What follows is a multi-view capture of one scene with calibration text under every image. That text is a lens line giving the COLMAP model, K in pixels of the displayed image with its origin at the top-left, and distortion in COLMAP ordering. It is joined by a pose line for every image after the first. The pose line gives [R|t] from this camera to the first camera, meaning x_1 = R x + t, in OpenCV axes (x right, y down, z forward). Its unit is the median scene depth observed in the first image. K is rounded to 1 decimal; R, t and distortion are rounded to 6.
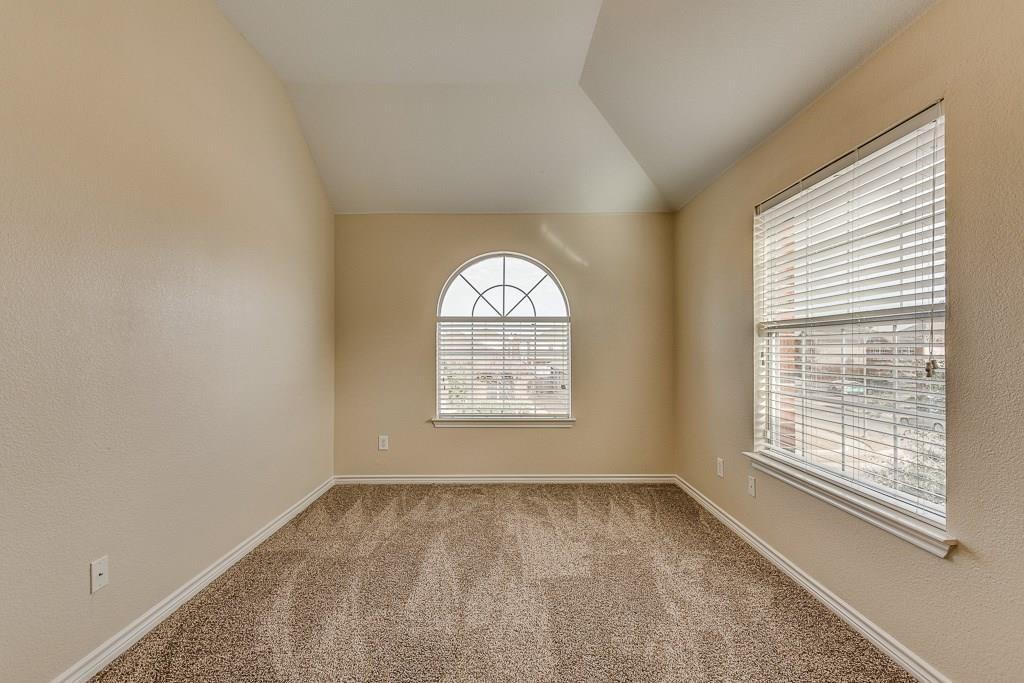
lens RADIAL K [[450.2, 0, 511.4], [0, 450.2, 346.2], [0, 0, 1]] dist [0.002285, -0.000734]
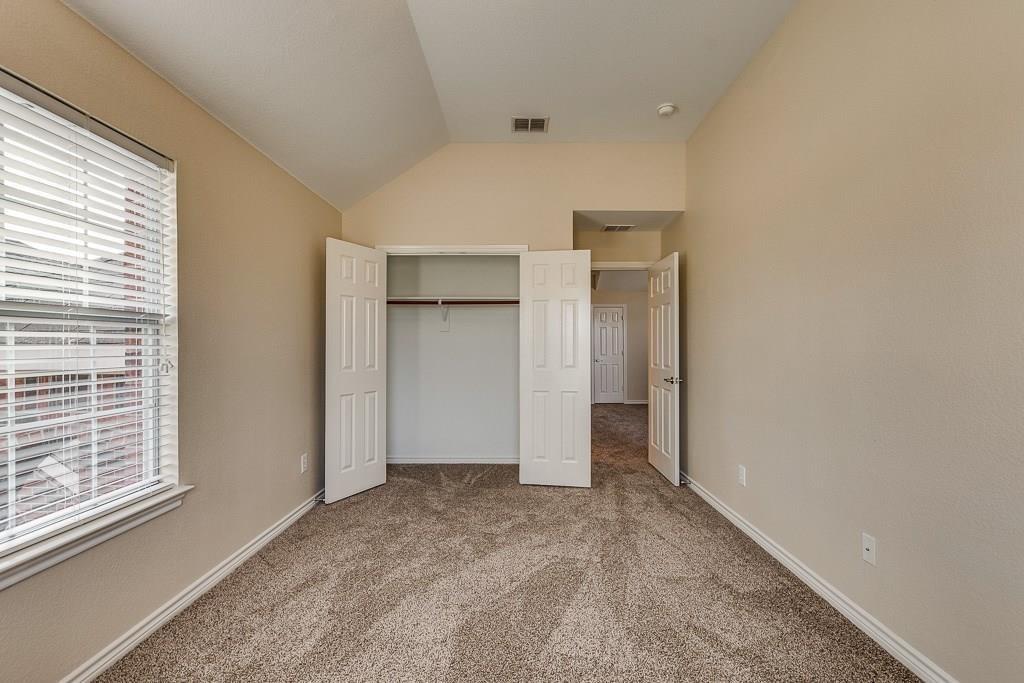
lens RADIAL K [[450.2, 0, 511.4], [0, 450.2, 346.2], [0, 0, 1]] dist [0.002285, -0.000734]
pose [[-0.999737, 0.003131, 0.022709, -0.050005], [0.003063, 0.999991, -0.003011, 0.002807], [-0.022718, -0.002940, -0.999738, 1.930345]]
